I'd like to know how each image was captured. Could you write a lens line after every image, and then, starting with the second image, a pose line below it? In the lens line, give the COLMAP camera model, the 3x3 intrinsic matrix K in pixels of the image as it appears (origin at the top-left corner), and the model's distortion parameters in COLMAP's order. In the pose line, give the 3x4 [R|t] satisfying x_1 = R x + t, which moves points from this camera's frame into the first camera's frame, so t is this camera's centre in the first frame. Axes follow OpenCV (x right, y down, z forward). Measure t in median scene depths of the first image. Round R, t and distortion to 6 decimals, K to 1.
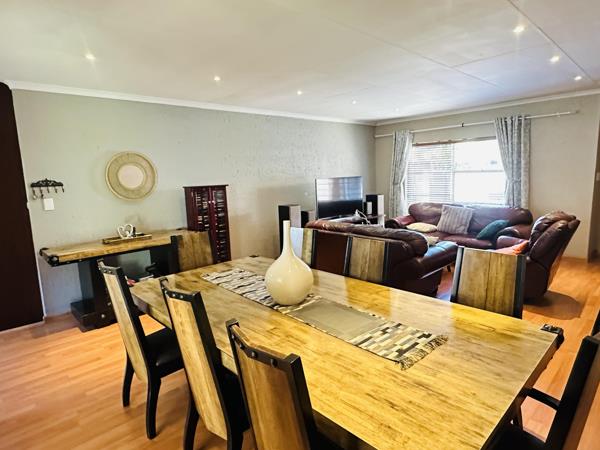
lens RADIAL K [[354.3, 0, 301.4], [0, 354.3, 230.0], [0, 0, 1]] dist [0.000547, 0.000639]
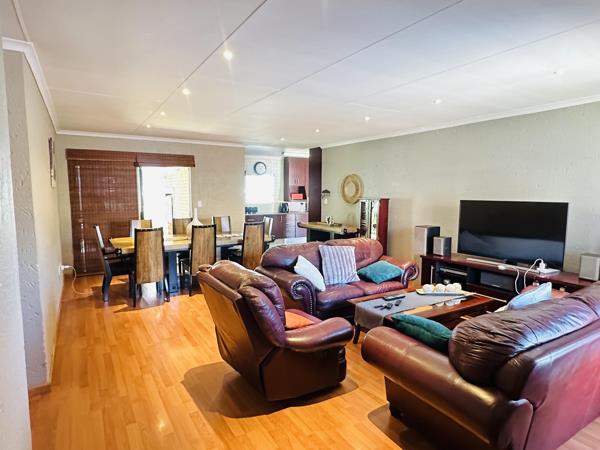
lens RADIAL K [[354.3, 0, 301.4], [0, 354.3, 230.0], [0, 0, 1]] dist [0.000547, 0.000639]
pose [[-0.206776, 0.144495, -0.967660, 0.878800], [-0.148295, 0.972979, 0.176978, -0.164422], [0.967085, 0.180093, -0.179761, 0.811915]]
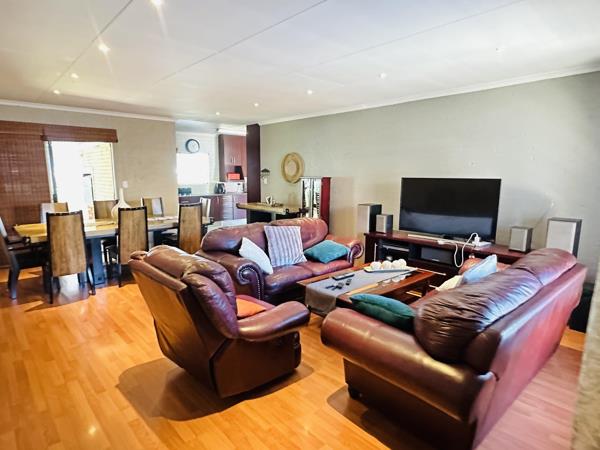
lens RADIAL K [[354.3, 0, 301.4], [0, 354.3, 230.0], [0, 0, 1]] dist [0.000547, 0.000639]
pose [[-0.024615, 0.198010, -0.979891, 0.846455], [-0.157263, 0.967217, 0.199399, -0.151901], [0.987250, 0.159009, 0.007331, 0.789643]]
